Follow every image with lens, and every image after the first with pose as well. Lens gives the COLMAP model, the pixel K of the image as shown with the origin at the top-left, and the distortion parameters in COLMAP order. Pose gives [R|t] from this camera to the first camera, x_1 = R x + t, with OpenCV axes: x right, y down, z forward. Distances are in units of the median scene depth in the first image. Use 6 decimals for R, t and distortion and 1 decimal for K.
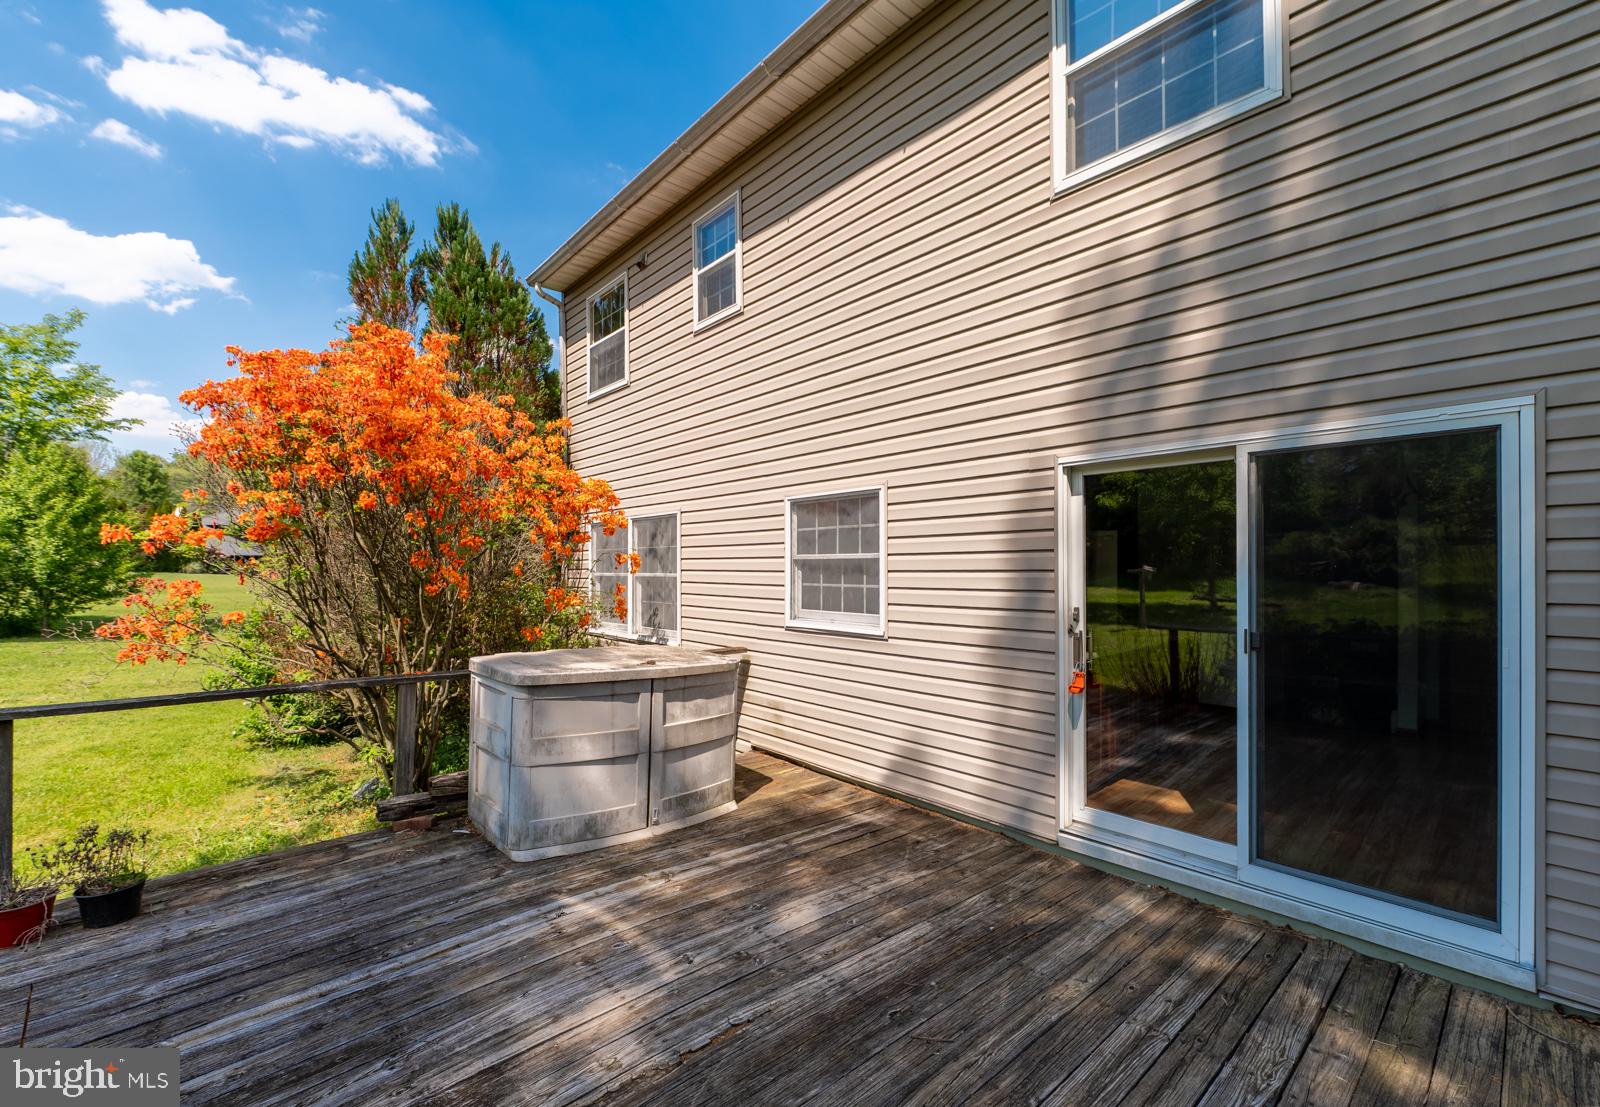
lens RADIAL K [[686.3, 0, 800.0], [0, 686.3, 553.5], [0, 0, 1]] dist [-0.029523, -0.000059]
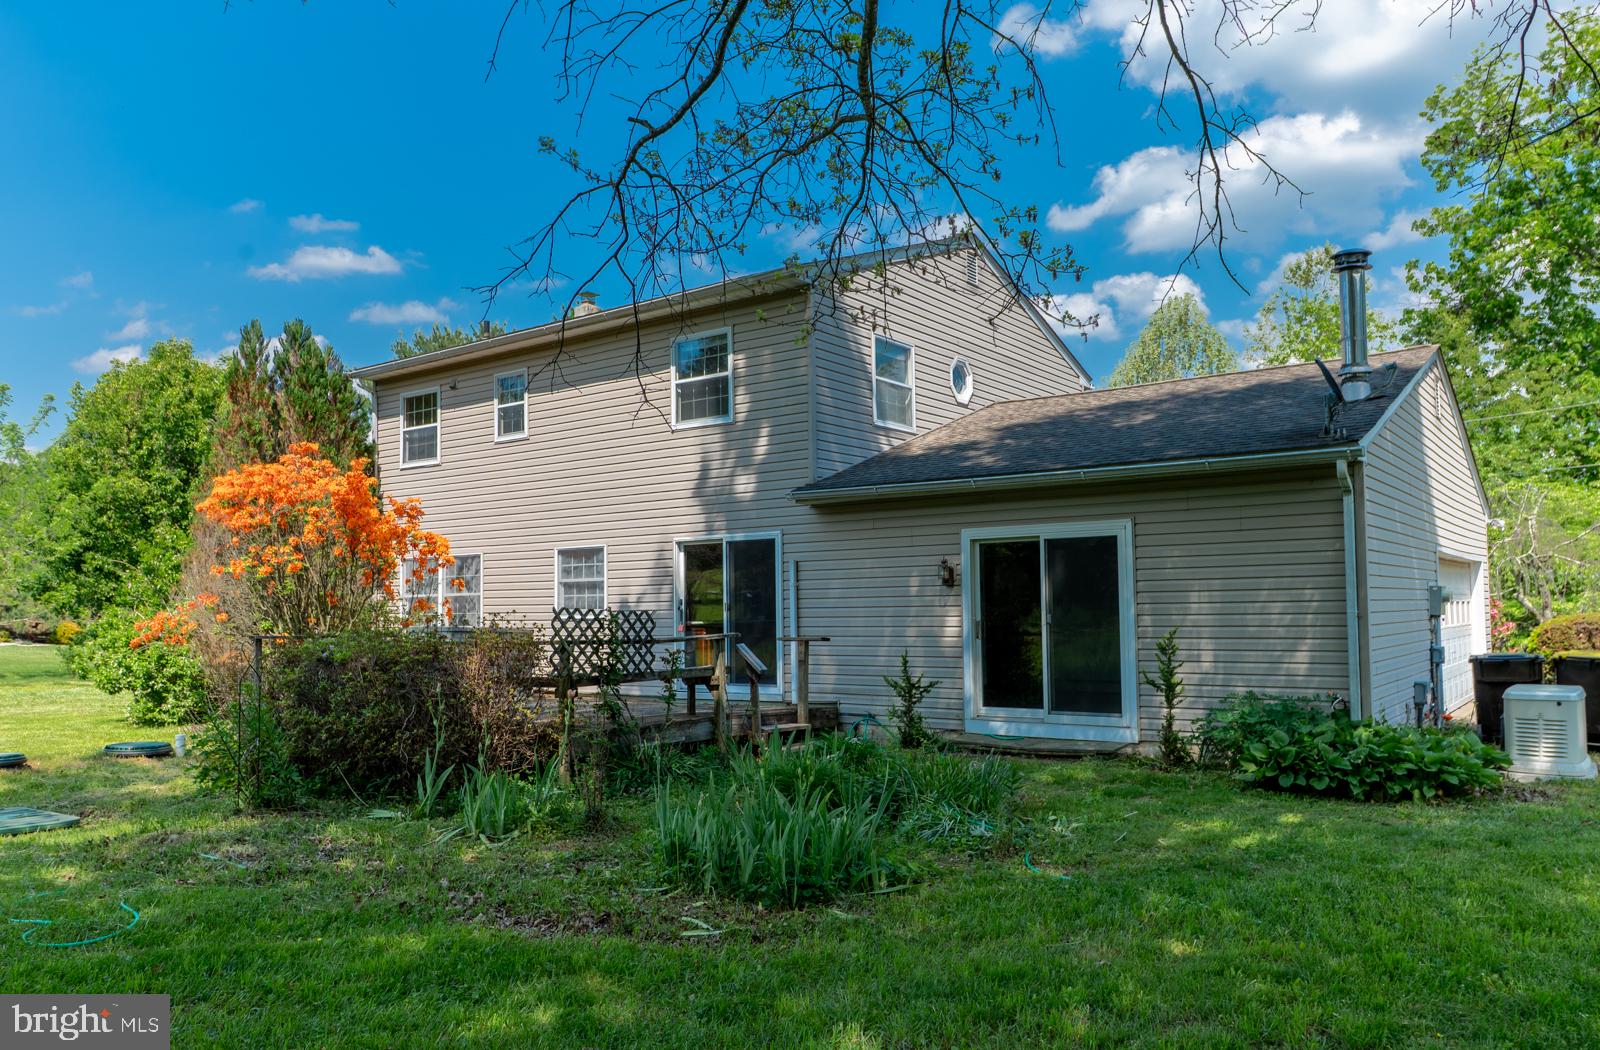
lens RADIAL K [[1154.3, 0, 800.0], [0, 1154.3, 525.0], [0, 0, 1]] dist [-0.041688, -0.000681]
pose [[0.974882, 0.005841, 0.222647, -0.054322], [0.006420, 0.998504, -0.054307, 0.022359], [-0.222631, 0.054372, 0.973385, -1.694822]]
